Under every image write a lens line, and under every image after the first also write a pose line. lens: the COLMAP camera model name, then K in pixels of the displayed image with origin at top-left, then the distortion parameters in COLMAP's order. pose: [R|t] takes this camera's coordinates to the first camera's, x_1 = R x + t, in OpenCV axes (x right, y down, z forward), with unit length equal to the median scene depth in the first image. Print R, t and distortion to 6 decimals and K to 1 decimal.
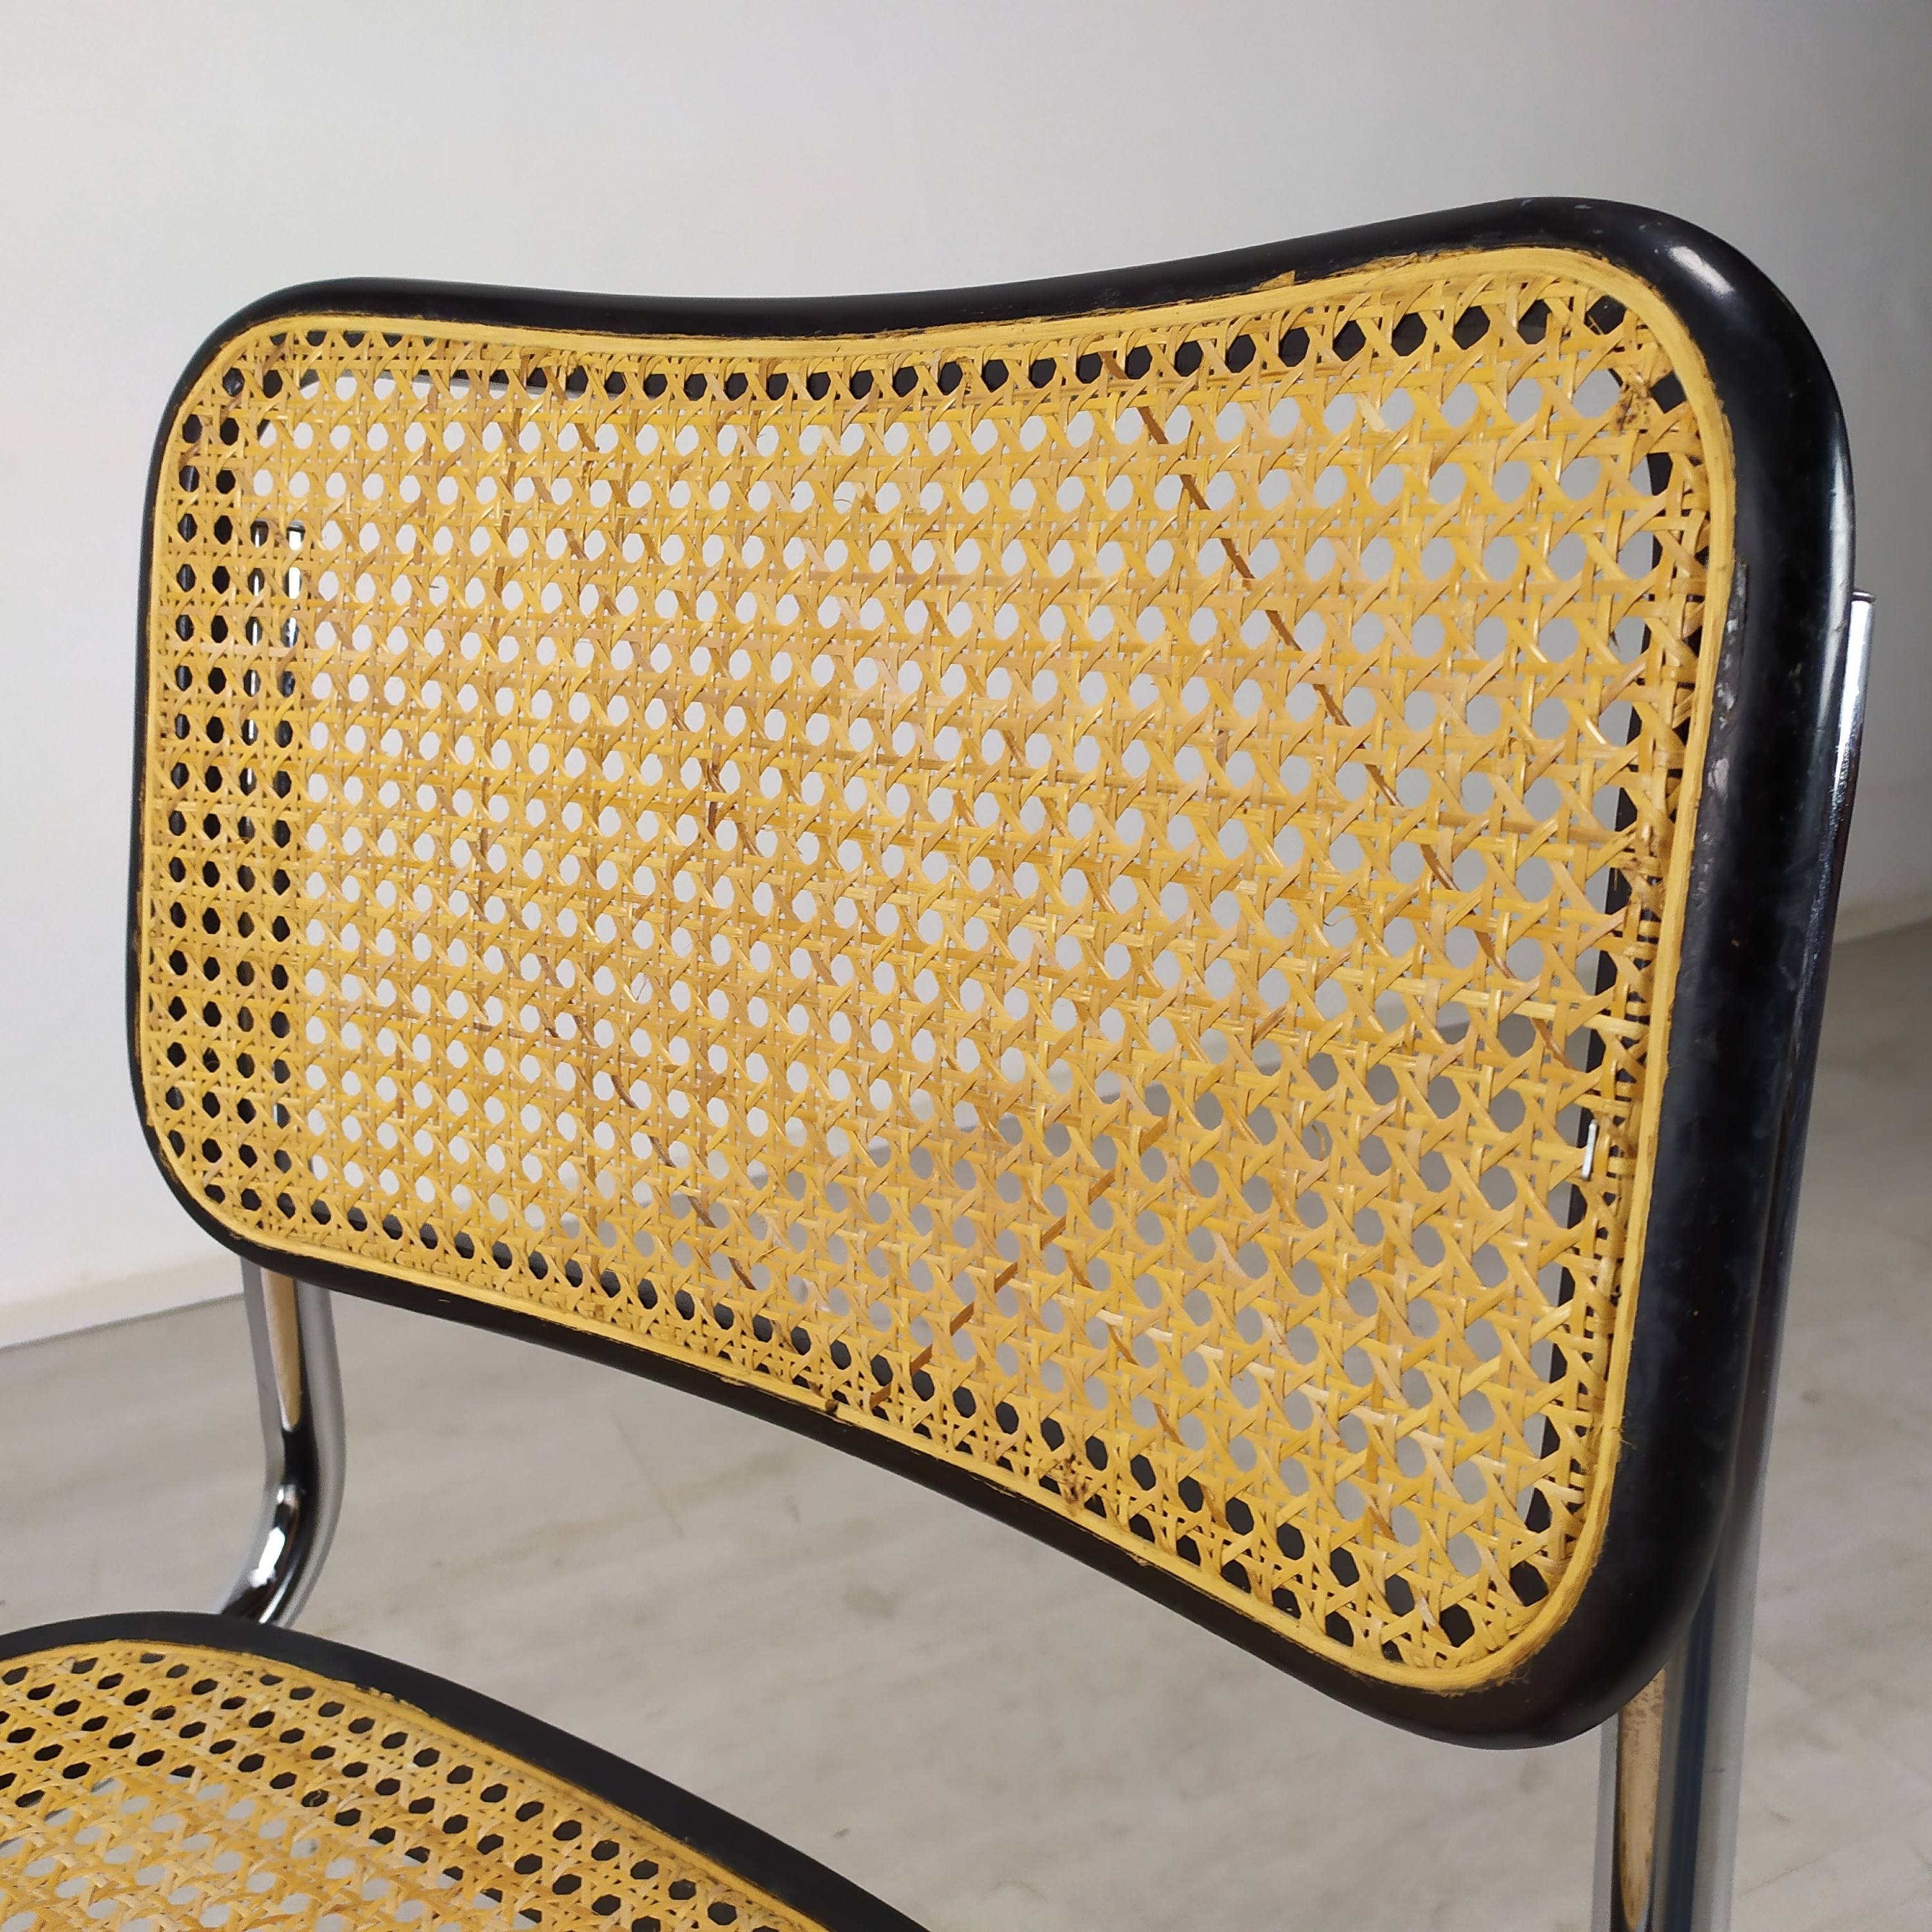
lens RADIAL K [[2056.5, 0, 969.6], [0, 2056.5, 928.3], [0, 0, 1]] dist [0.036429, 0.049949]
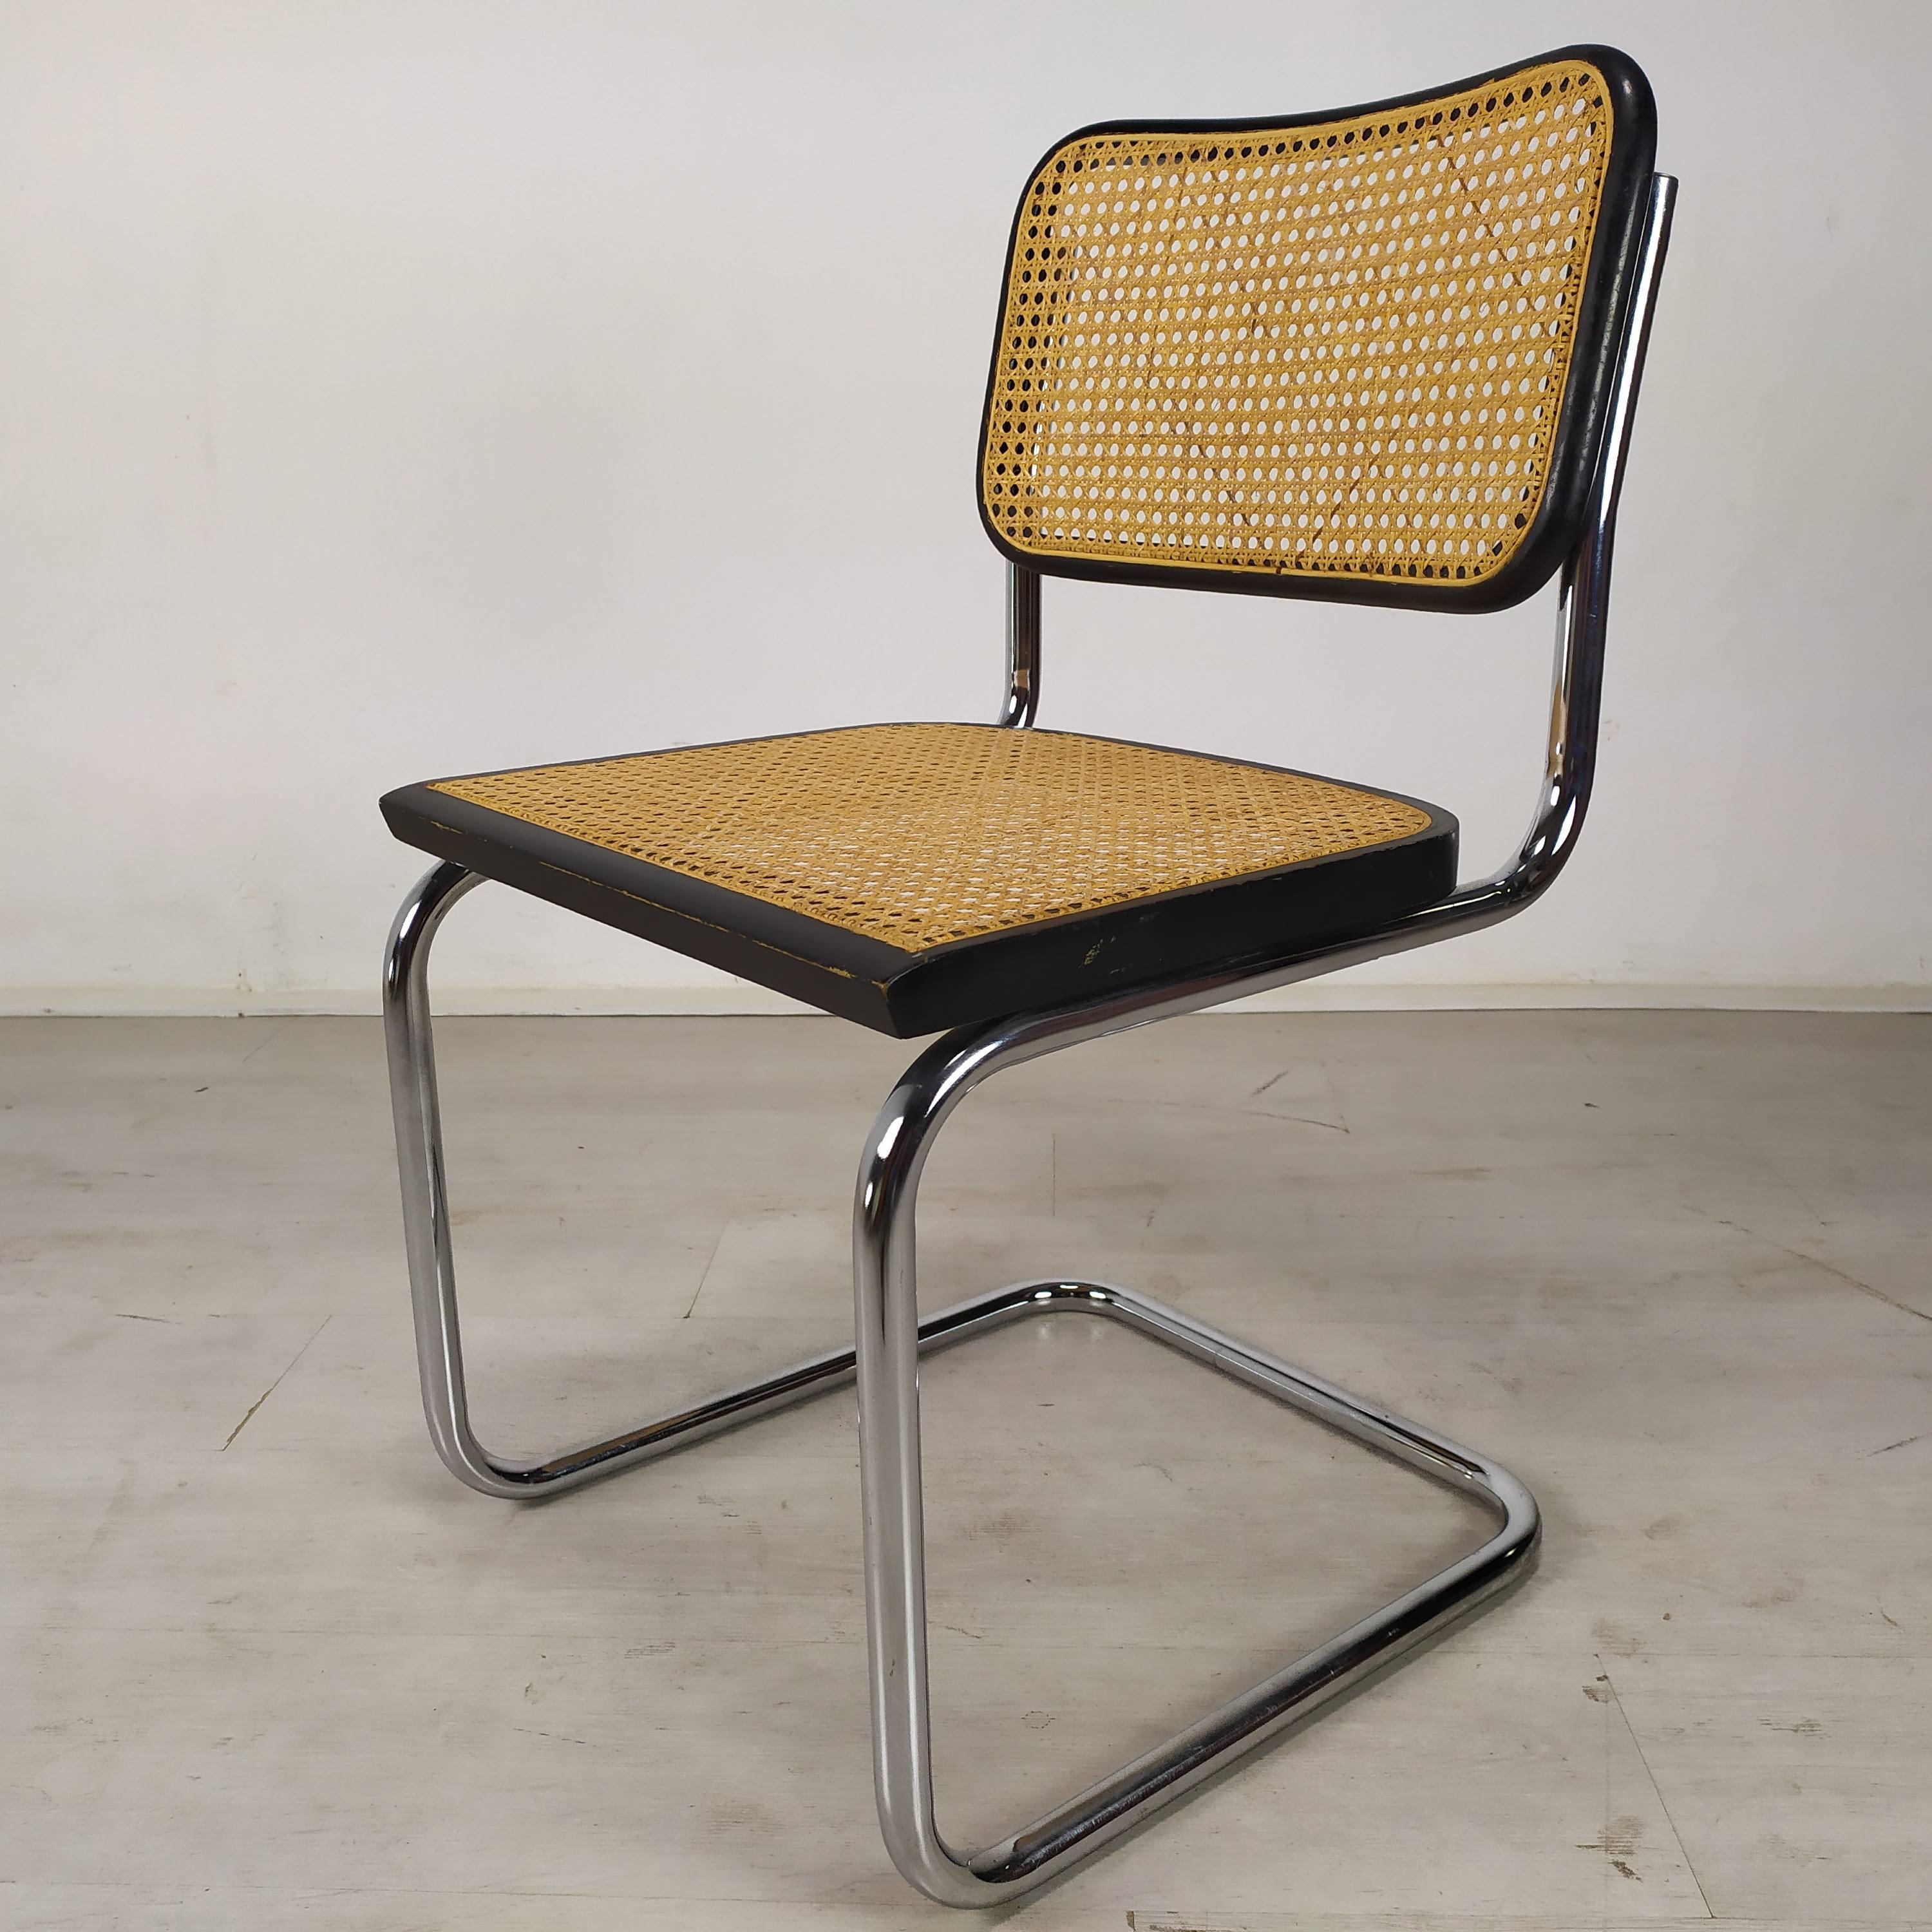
lens RADIAL K [[1981.7, 0, 966.0], [0, 1981.7, 966.0], [0, 0, 1]] dist [0.027650, -0.028006]
pose [[0.970191, 0.094602, -0.223114, 0.150819], [-0.095822, 0.995384, 0.005380, 0.766169], [0.222593, 0.016160, 0.974778, -1.444393]]
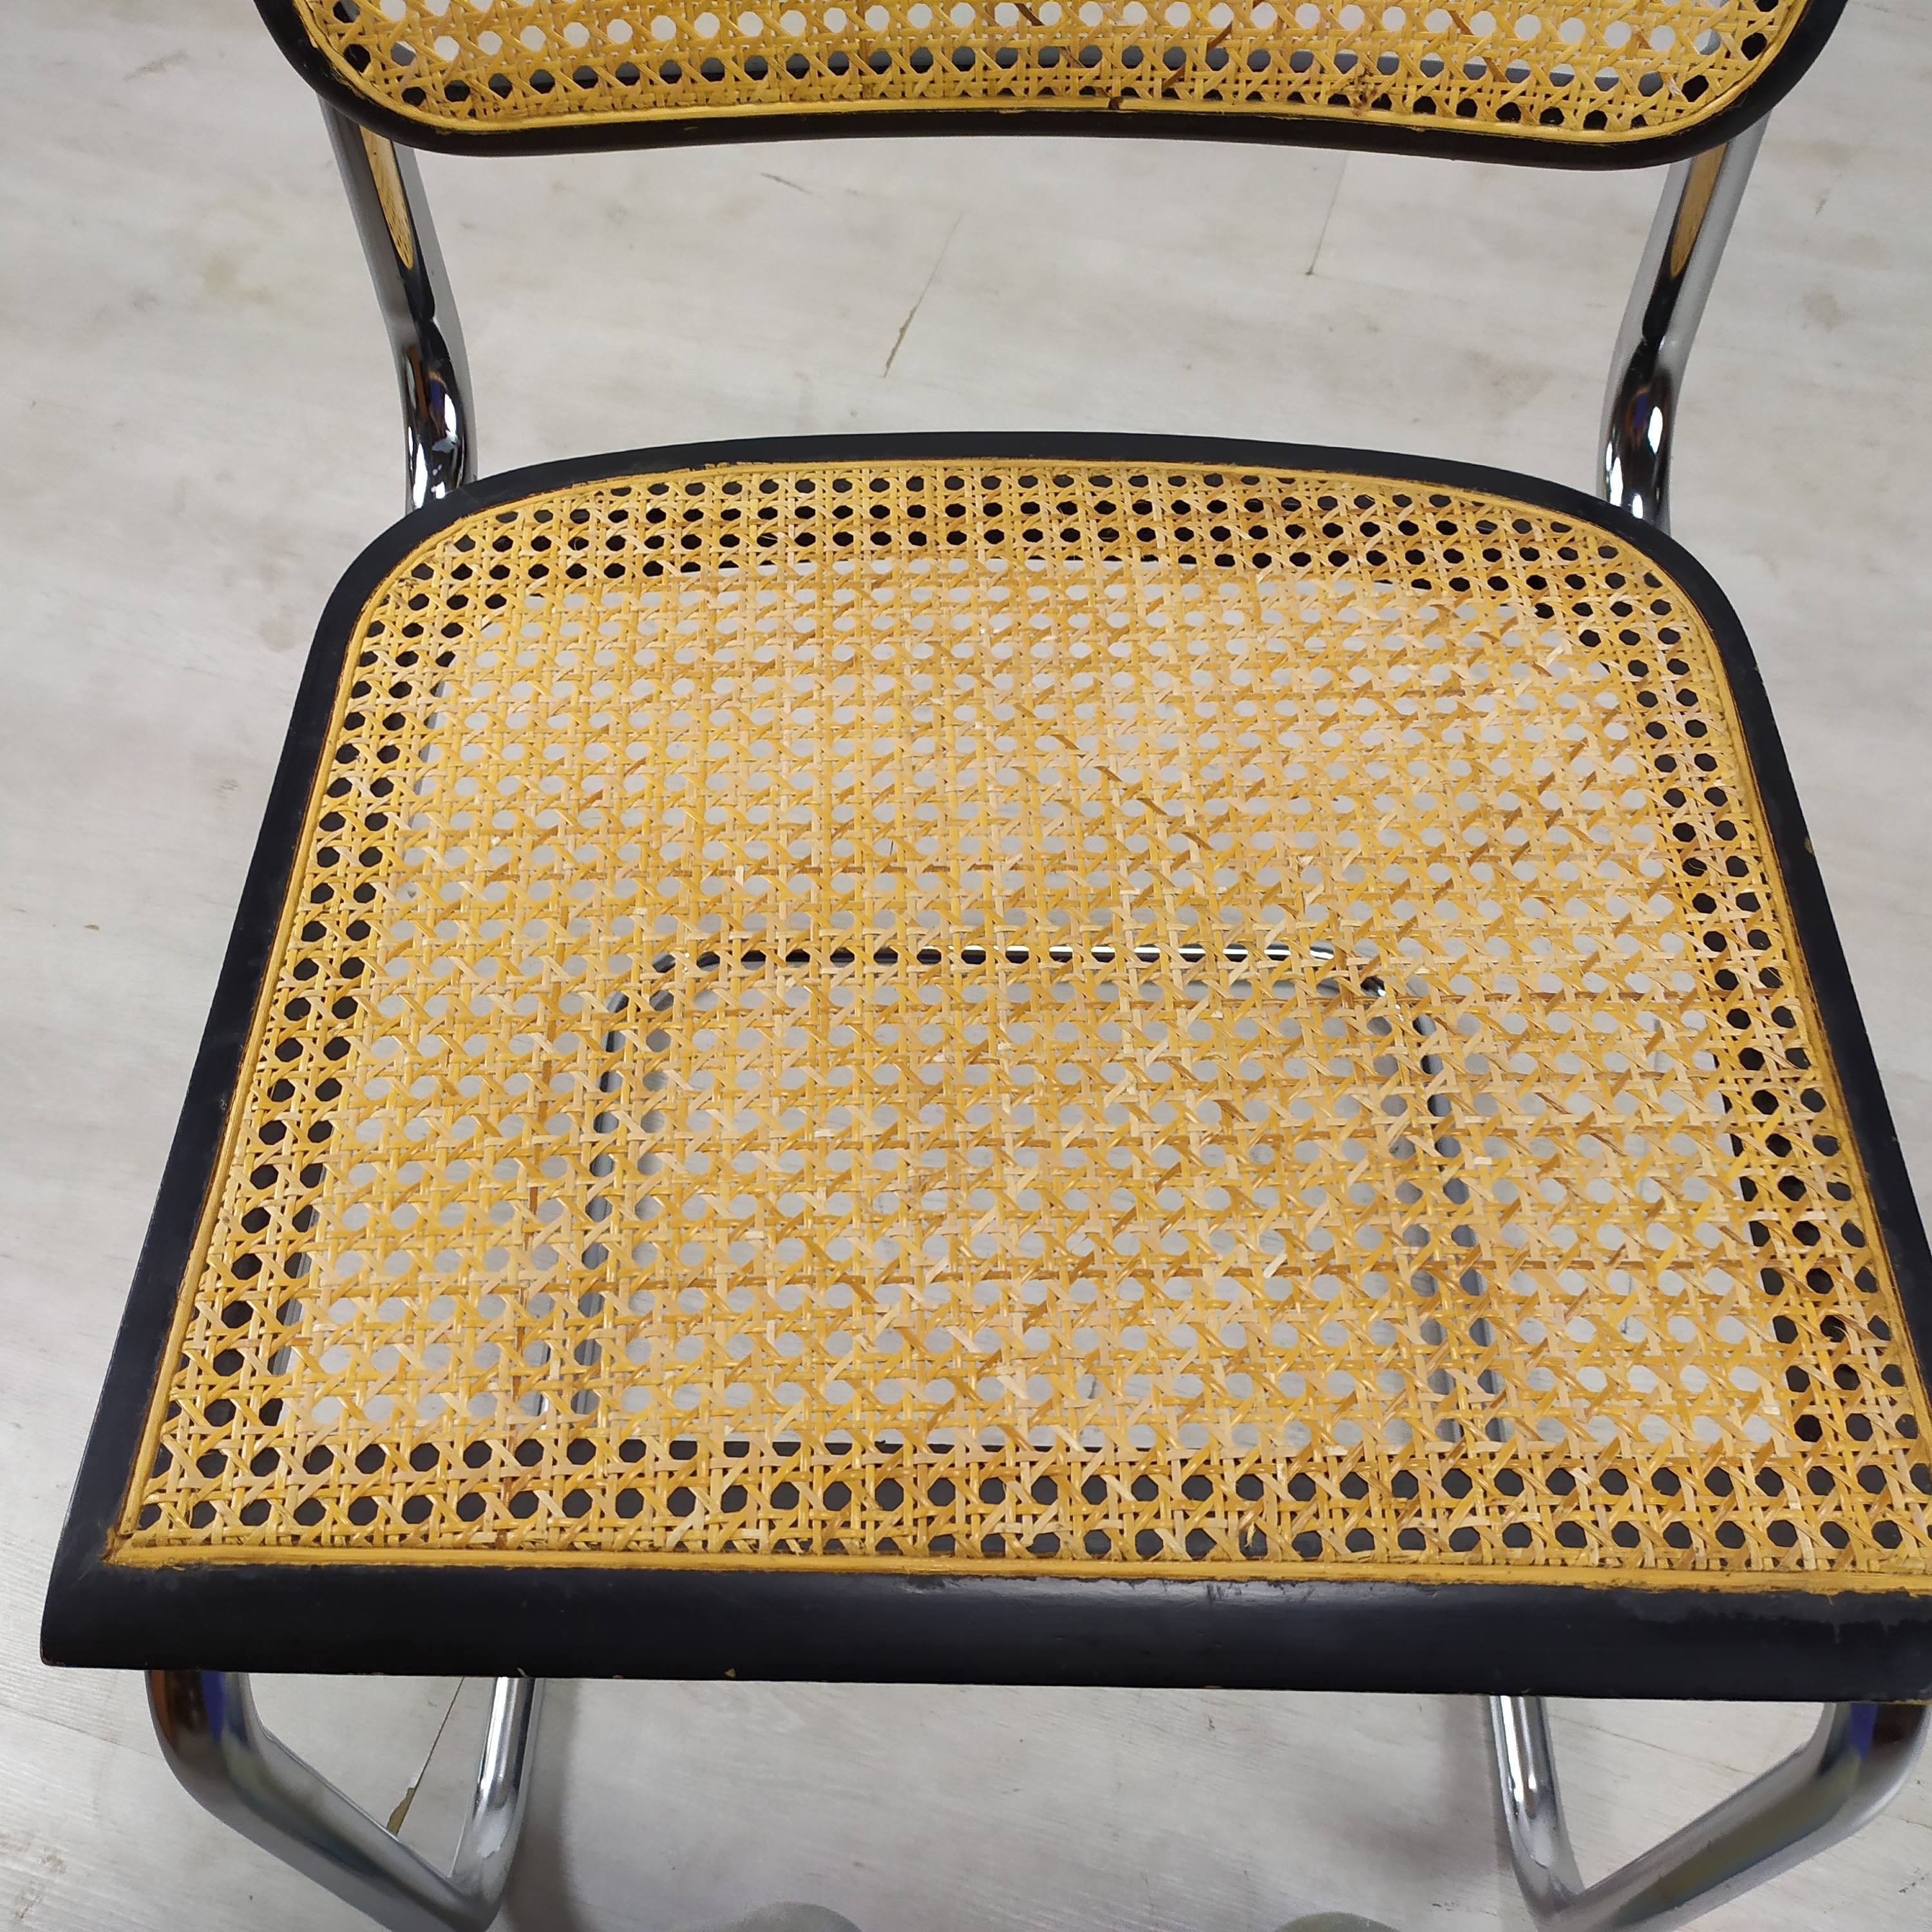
lens RADIAL K [[1981.7, 0, 966.0], [0, 1981.7, 966.0], [0, 0, 1]] dist [0.027650, -0.028006]
pose [[0.806252, -0.463221, 0.367946, -0.919503], [0.137665, 0.751819, 0.644838, -0.196085], [-0.575332, -0.469248, 0.669925, -0.052363]]
